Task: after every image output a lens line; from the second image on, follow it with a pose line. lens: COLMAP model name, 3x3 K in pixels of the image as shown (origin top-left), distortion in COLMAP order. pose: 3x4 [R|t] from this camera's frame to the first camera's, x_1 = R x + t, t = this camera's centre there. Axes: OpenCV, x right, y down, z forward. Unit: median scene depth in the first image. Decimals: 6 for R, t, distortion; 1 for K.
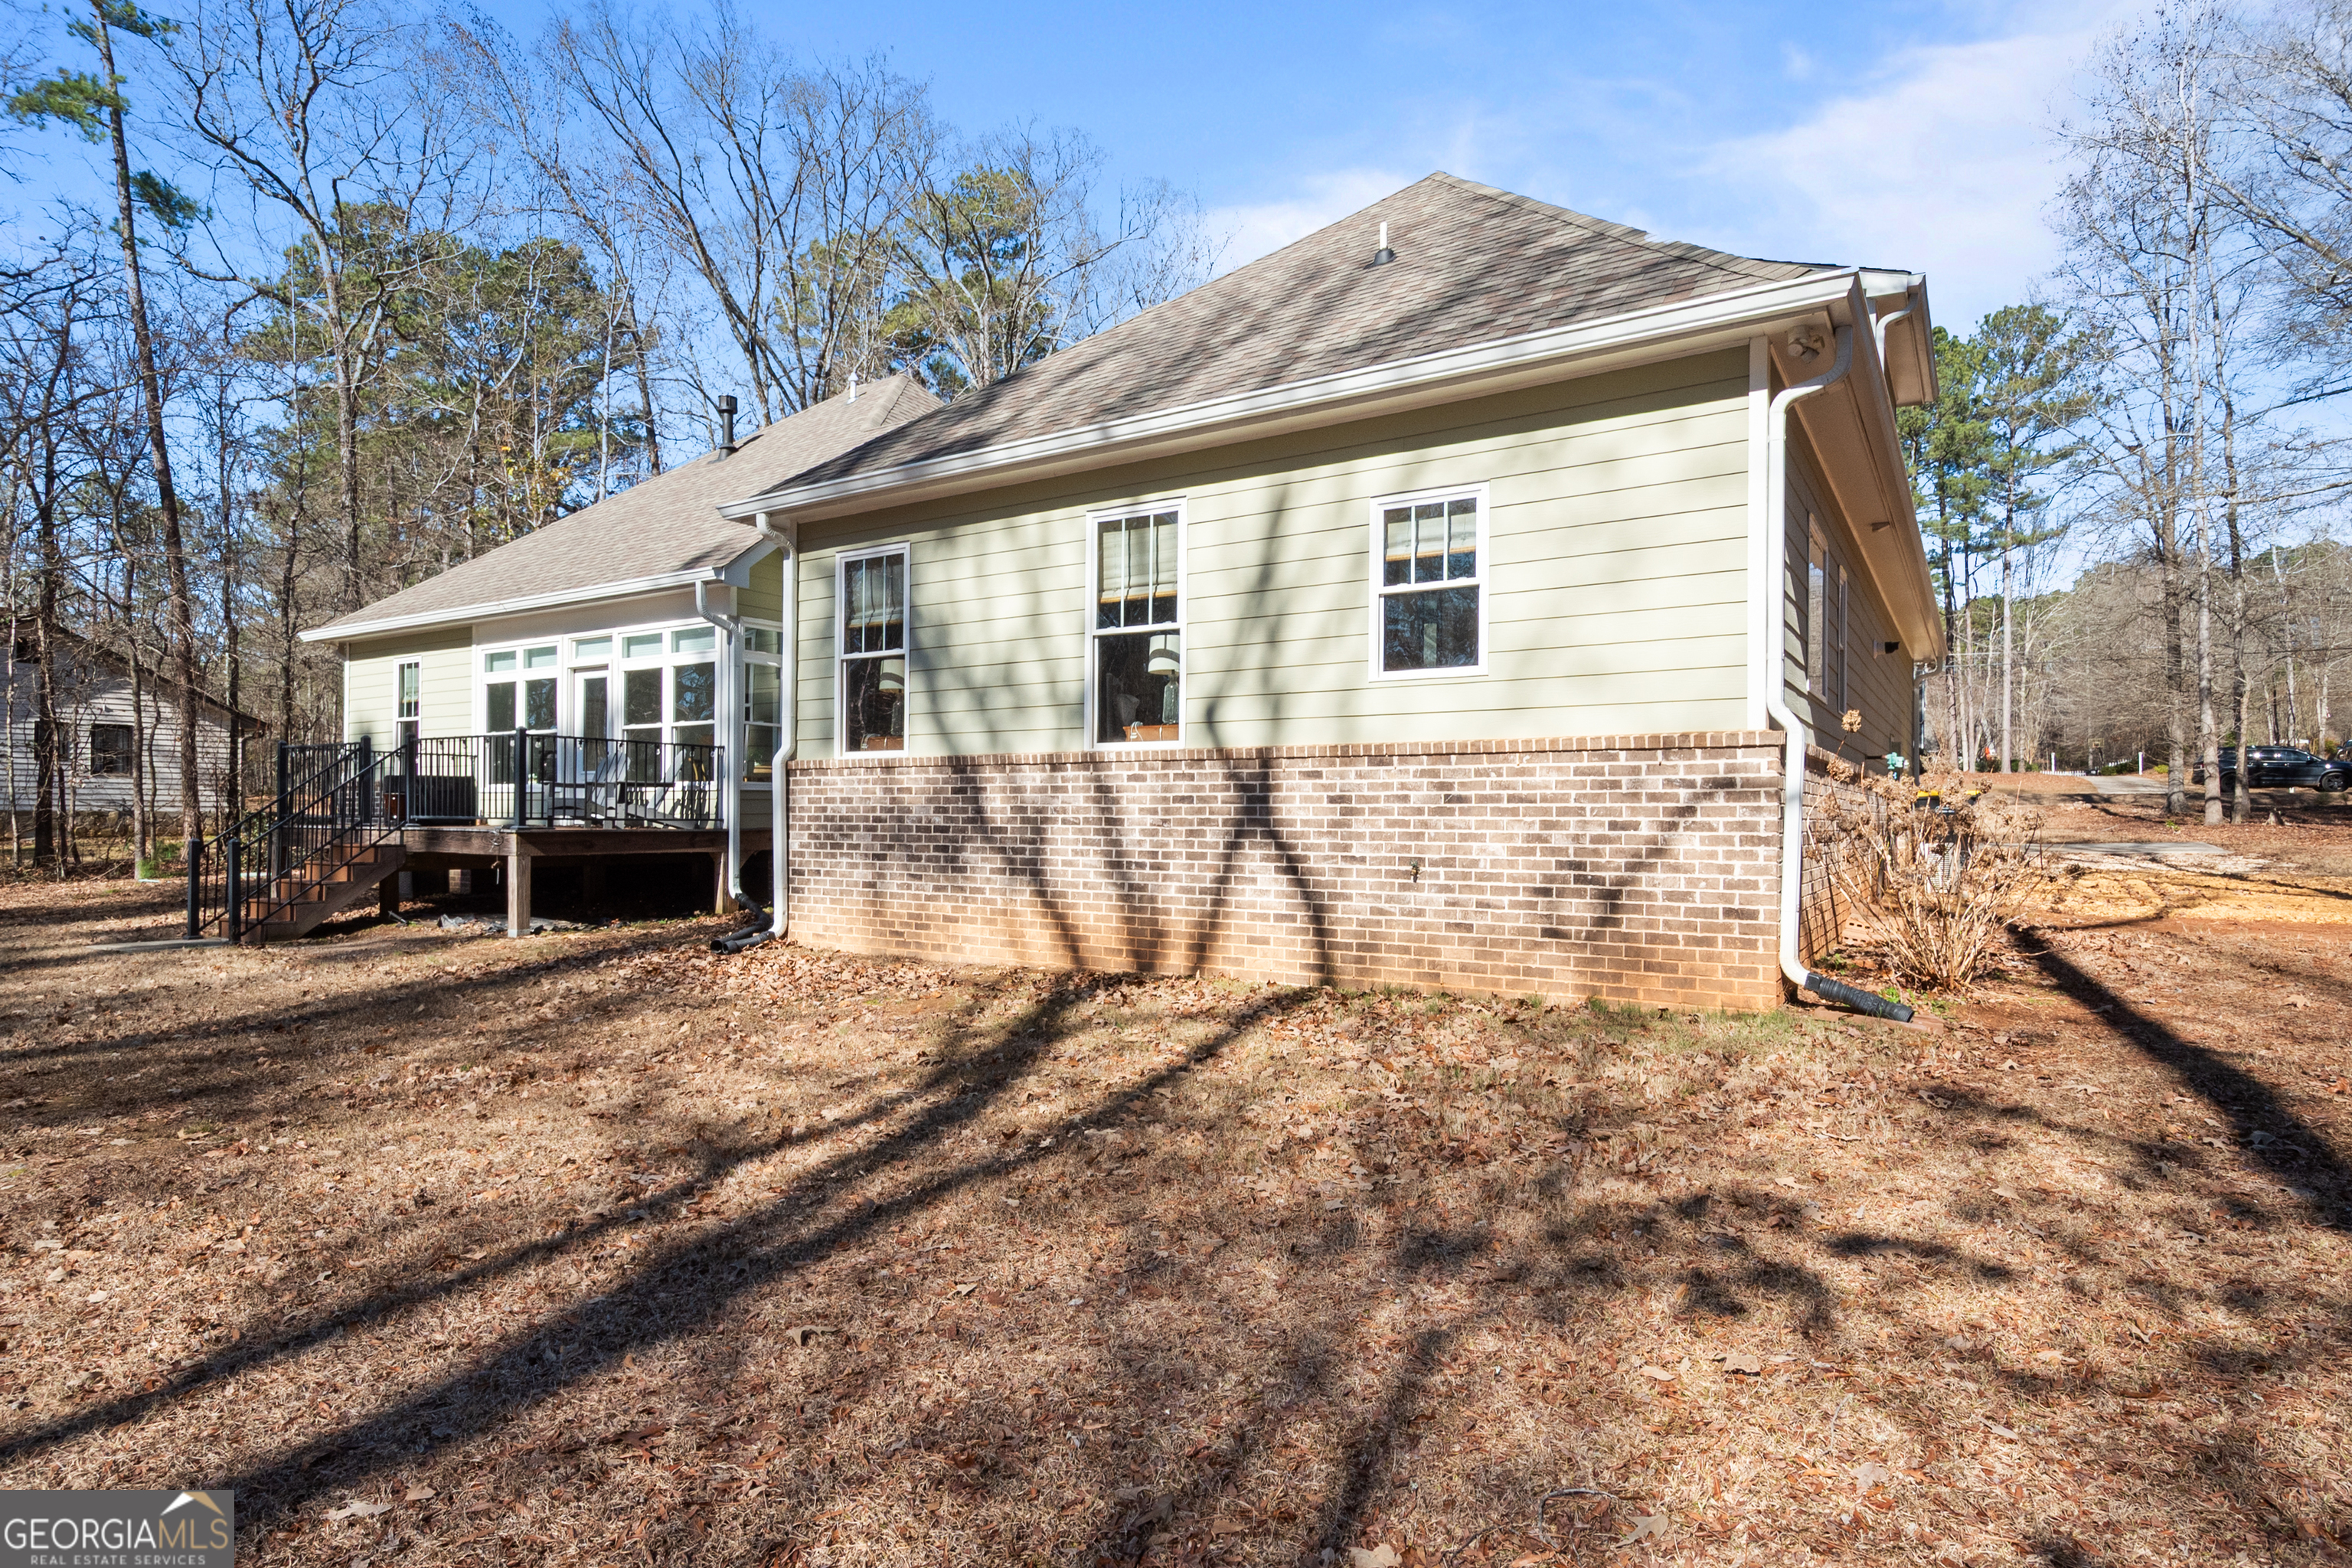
lens RADIAL K [[1229.3, 0, 1184.5], [0, 1229.3, 800.7], [0, 0, 1]] dist [-0.005892, -0.000226]
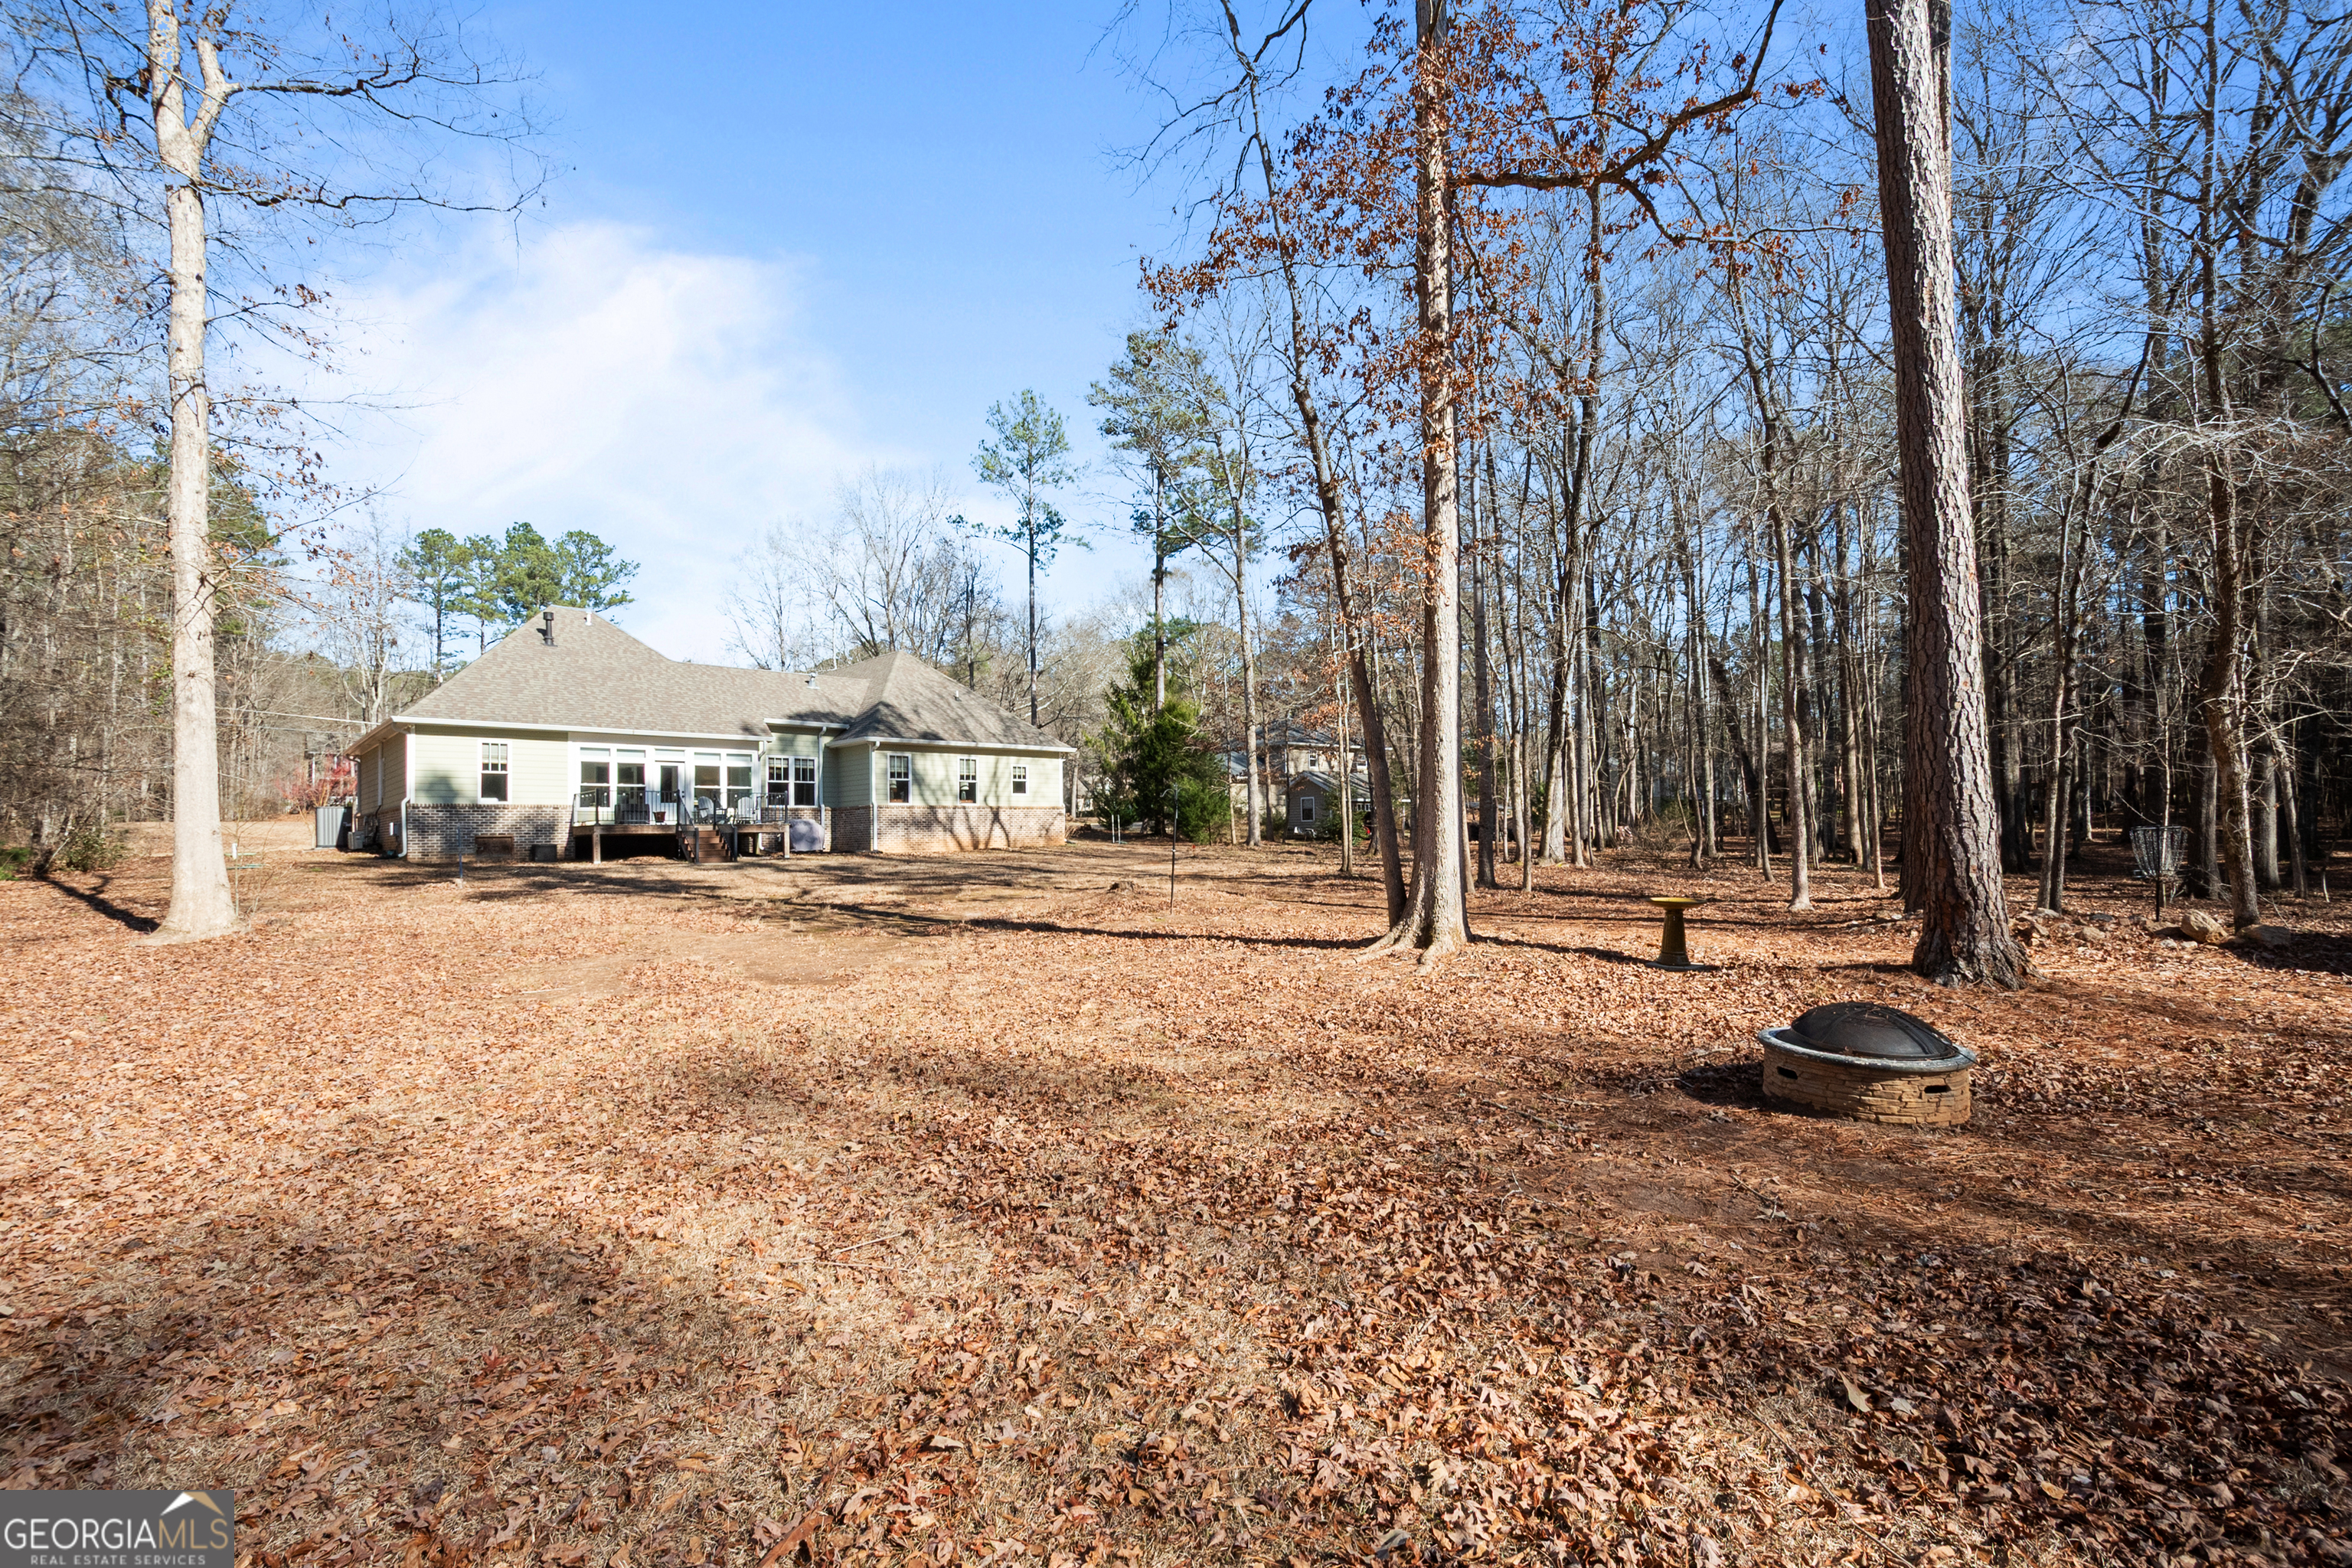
lens RADIAL K [[1042.4, 0, 1199.4], [0, 1042.4, 809.5], [0, 0, 1]] dist [-0.000560, -0.000020]
pose [[0.225288, 0.019495, 0.974097, -3.906795], [0.012498, 0.999660, -0.022897, 0.083477], [-0.974212, 0.017333, 0.224967, -0.851769]]
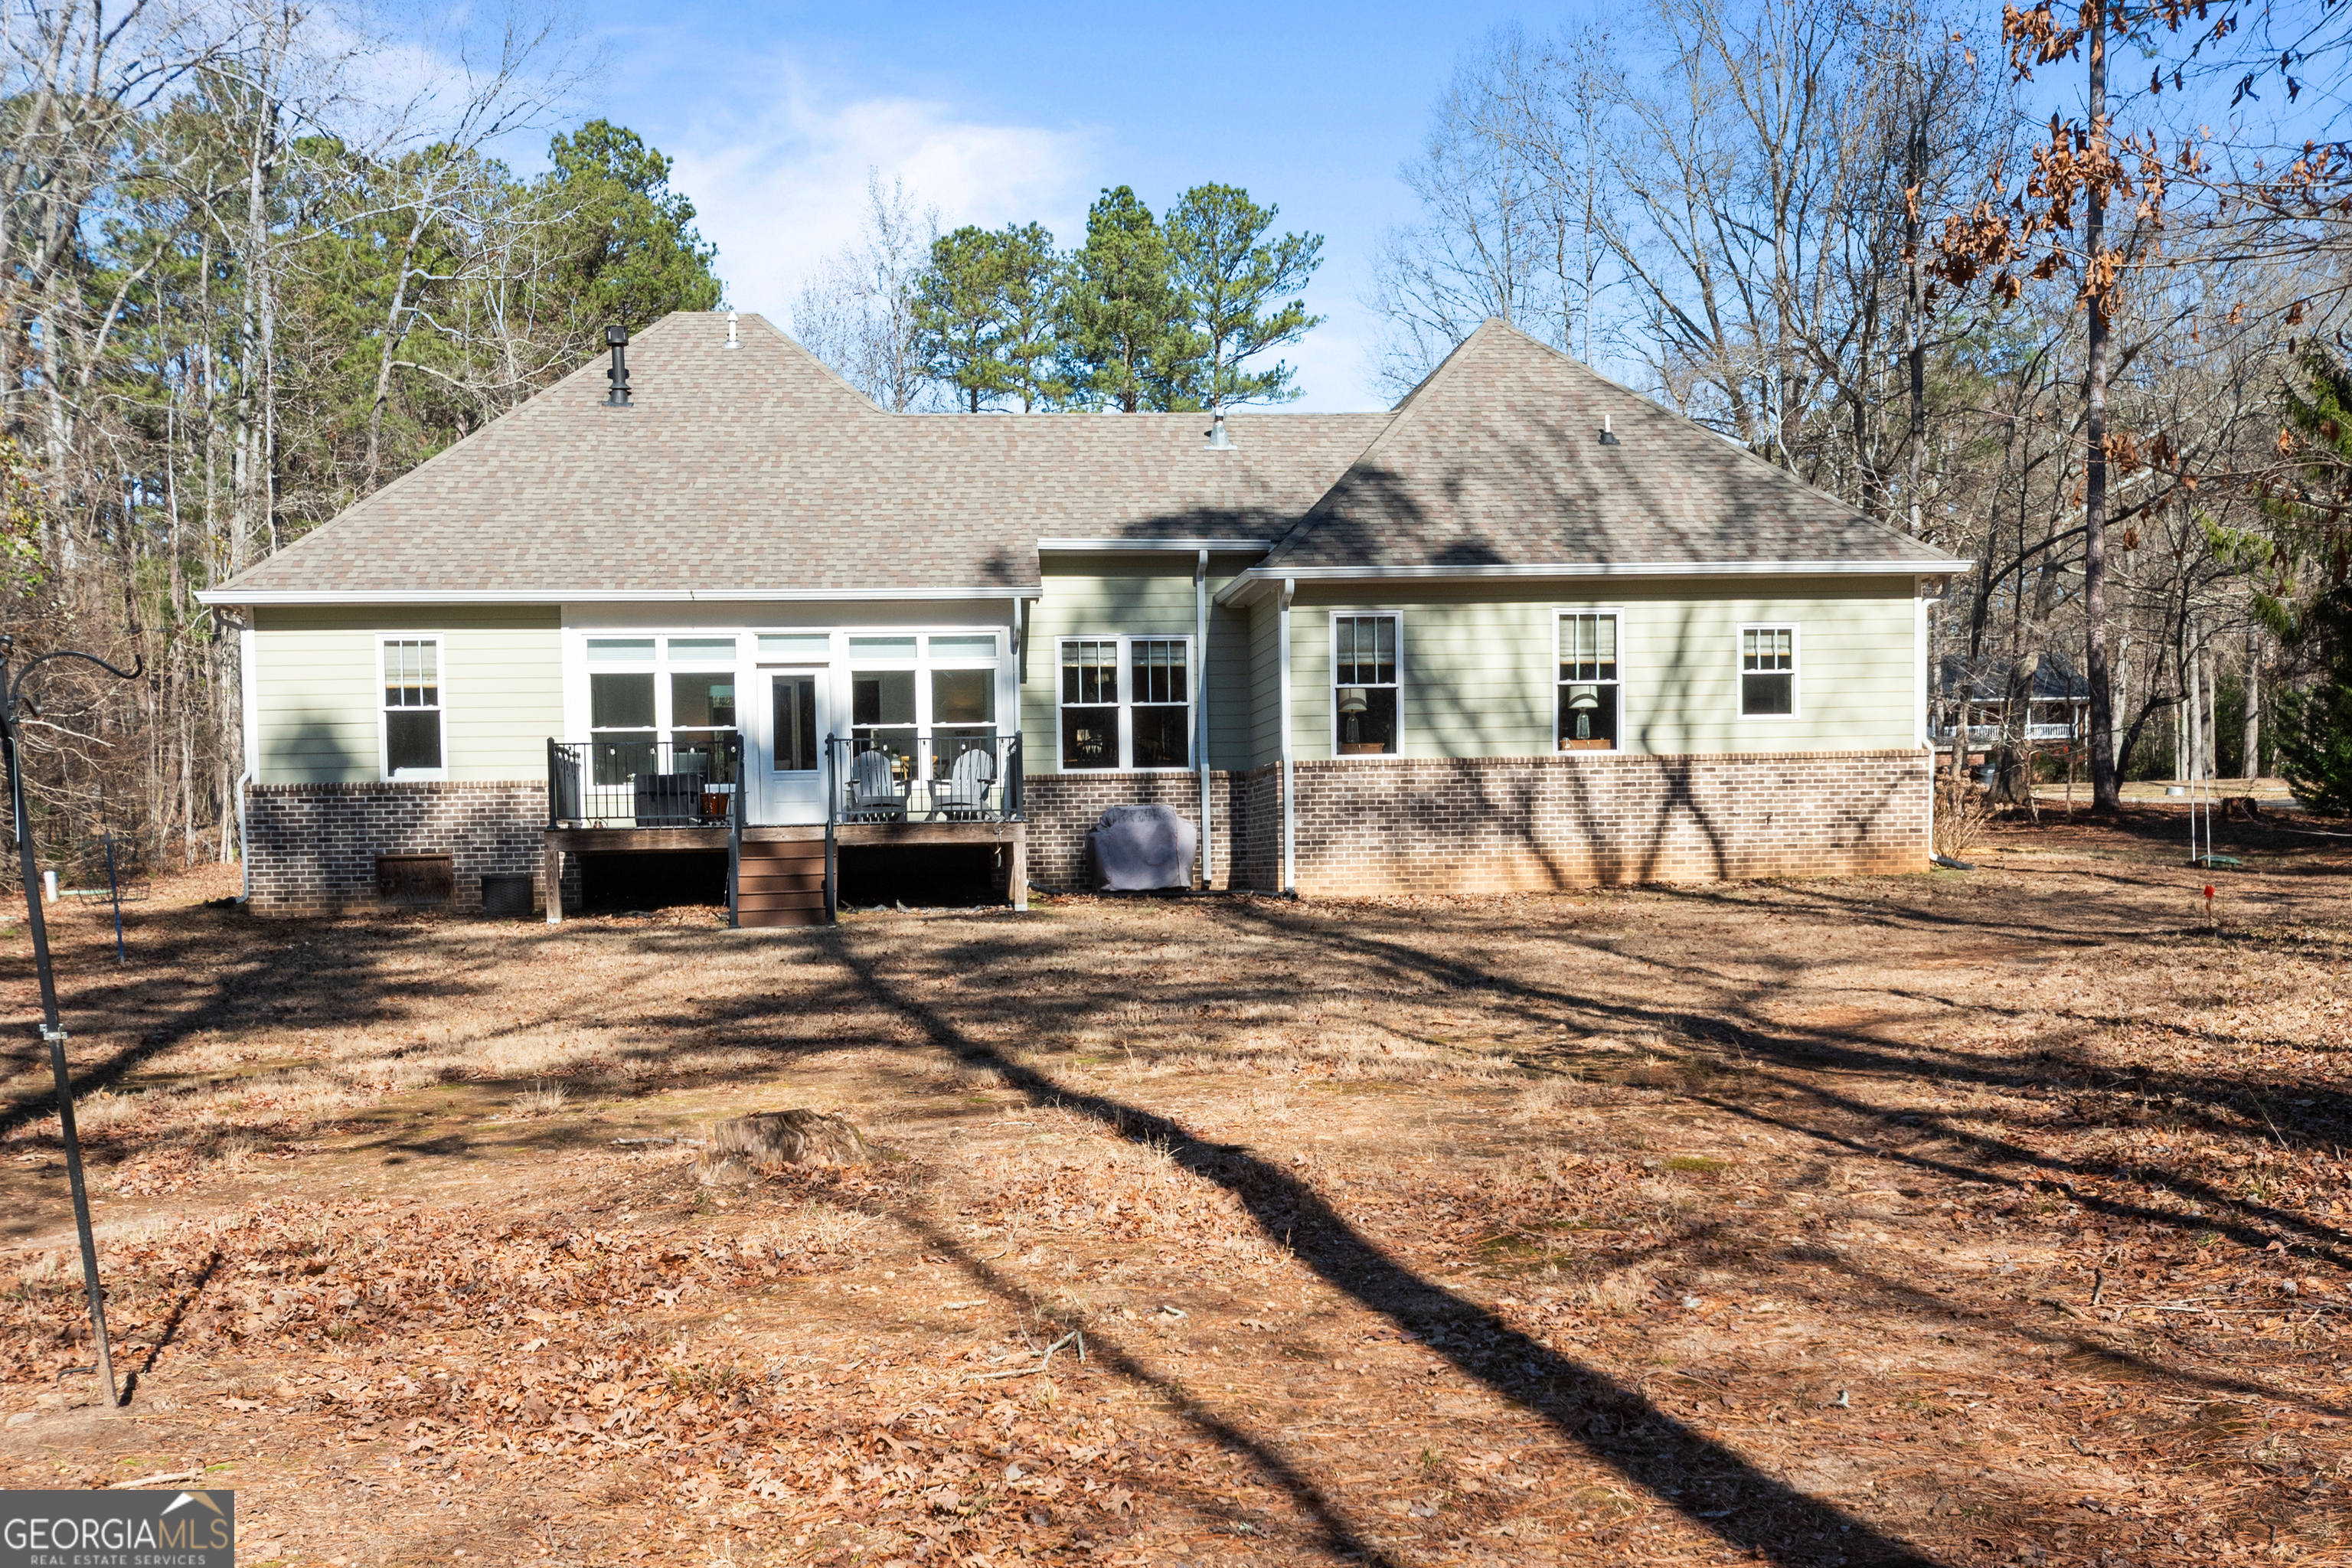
lens RADIAL K [[2323.6, 0, 1160.9], [0, 2323.6, 974.5], [0, 0, 1]] dist [0.004254, 0.000000]
pose [[0.777219, -0.051587, 0.627111, -2.456632], [0.018125, 0.998055, 0.059638, 0.056196], [-0.628969, -0.034986, 0.776643, -1.077778]]
